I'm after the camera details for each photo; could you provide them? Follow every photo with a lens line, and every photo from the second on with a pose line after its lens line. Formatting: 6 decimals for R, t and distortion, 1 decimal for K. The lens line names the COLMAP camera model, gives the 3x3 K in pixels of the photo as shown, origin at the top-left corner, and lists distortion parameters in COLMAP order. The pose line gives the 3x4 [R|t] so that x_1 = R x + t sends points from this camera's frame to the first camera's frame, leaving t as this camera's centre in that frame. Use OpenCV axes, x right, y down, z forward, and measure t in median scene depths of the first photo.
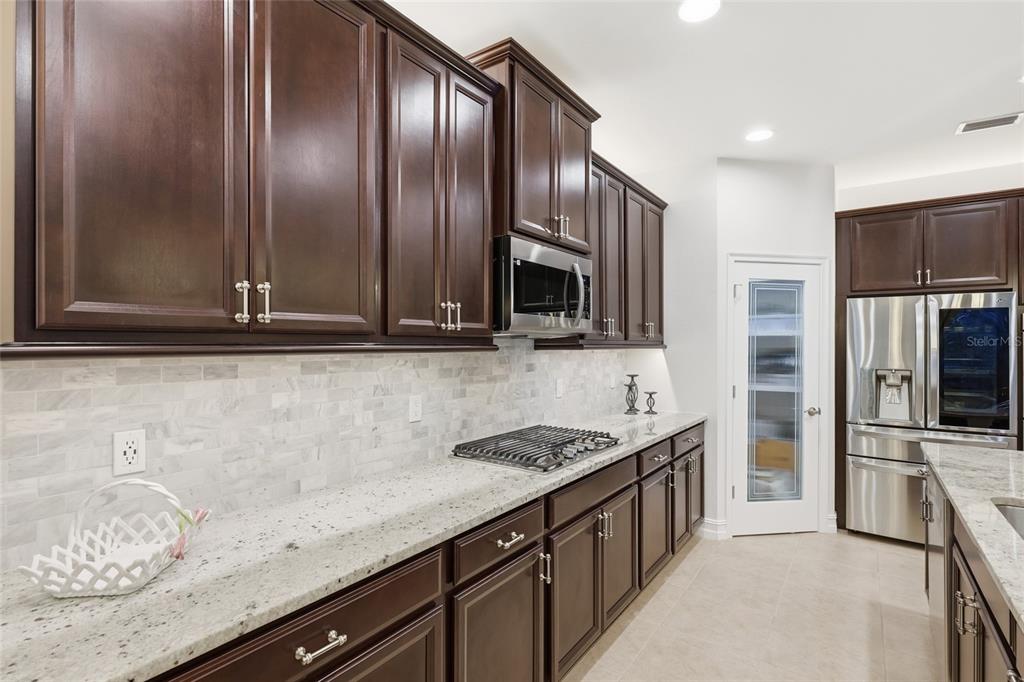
lens RADIAL K [[487.6, 0, 512.0], [0, 487.6, 341.0], [0, 0, 1]] dist [-0.016461, -0.000104]
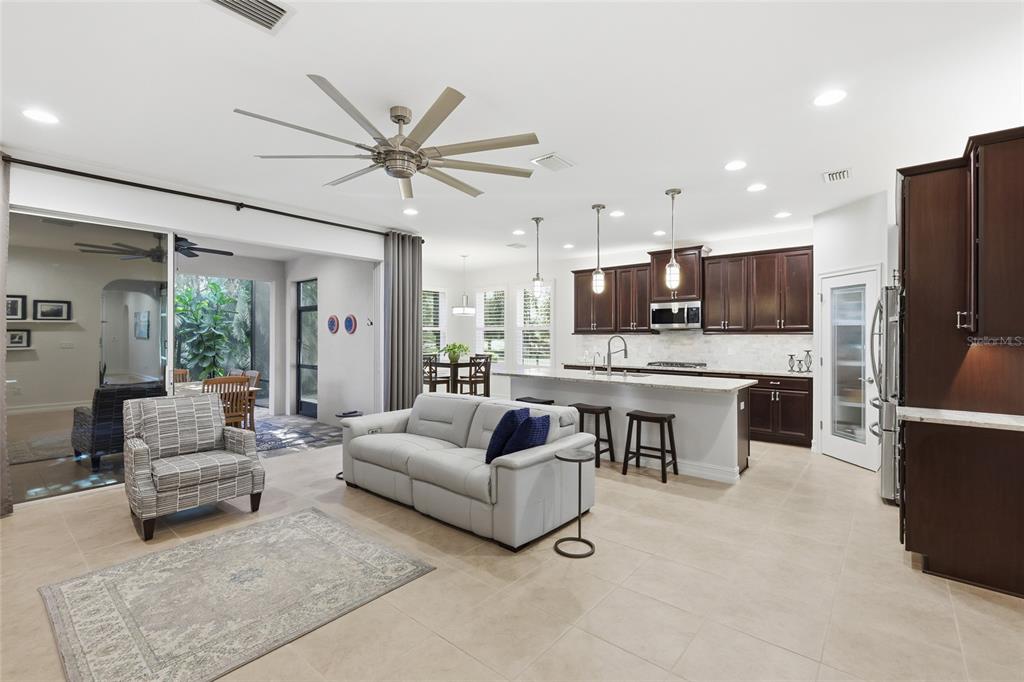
lens RADIAL K [[452.5, 0, 512.6], [0, 452.5, 334.7], [0, 0, 1]] dist [0.000750, 0.000077]
pose [[-0.075879, -0.002097, -0.997115, 3.033383], [0.006226, 0.999977, -0.002577, 0.021246], [0.997098, -0.006403, -0.075864, 0.188396]]
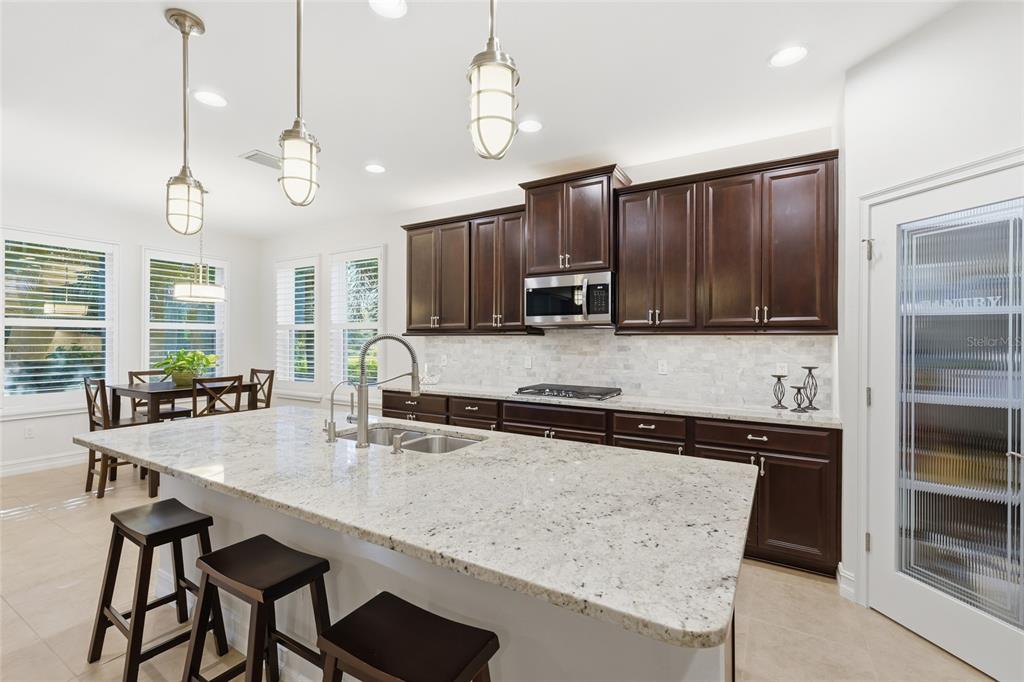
lens RADIAL K [[451.7, 0, 512.0], [0, 451.7, 341.0], [0, 0, 1]] dist [0.000963, 0.000343]
pose [[0.084247, 0.004389, -0.996435, 1.612064], [0.004494, 0.999978, 0.004785, 0.029920], [0.996435, -0.004882, 0.084226, 0.684512]]
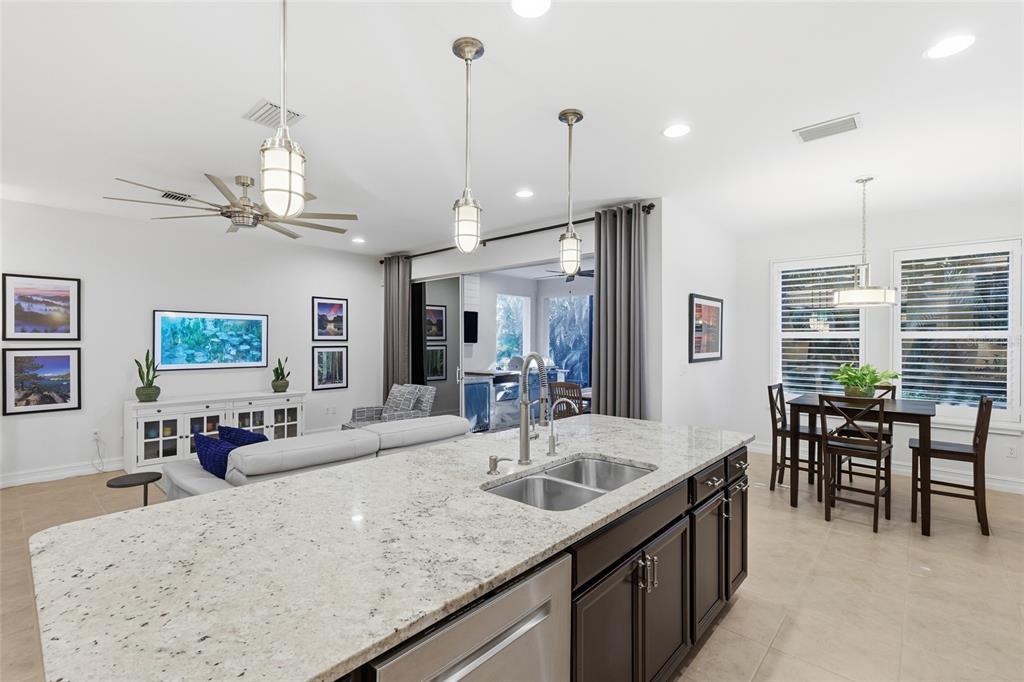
lens RADIAL K [[487.6, 0, 512.0], [0, 487.6, 341.0], [0, 0, 1]] dist [-0.016461, -0.000104]
pose [[-0.991296, -0.006576, 0.131486, 0.640898], [-0.008369, 0.999879, -0.013087, 0.019292], [-0.131384, -0.014073, -0.991232, 1.366996]]
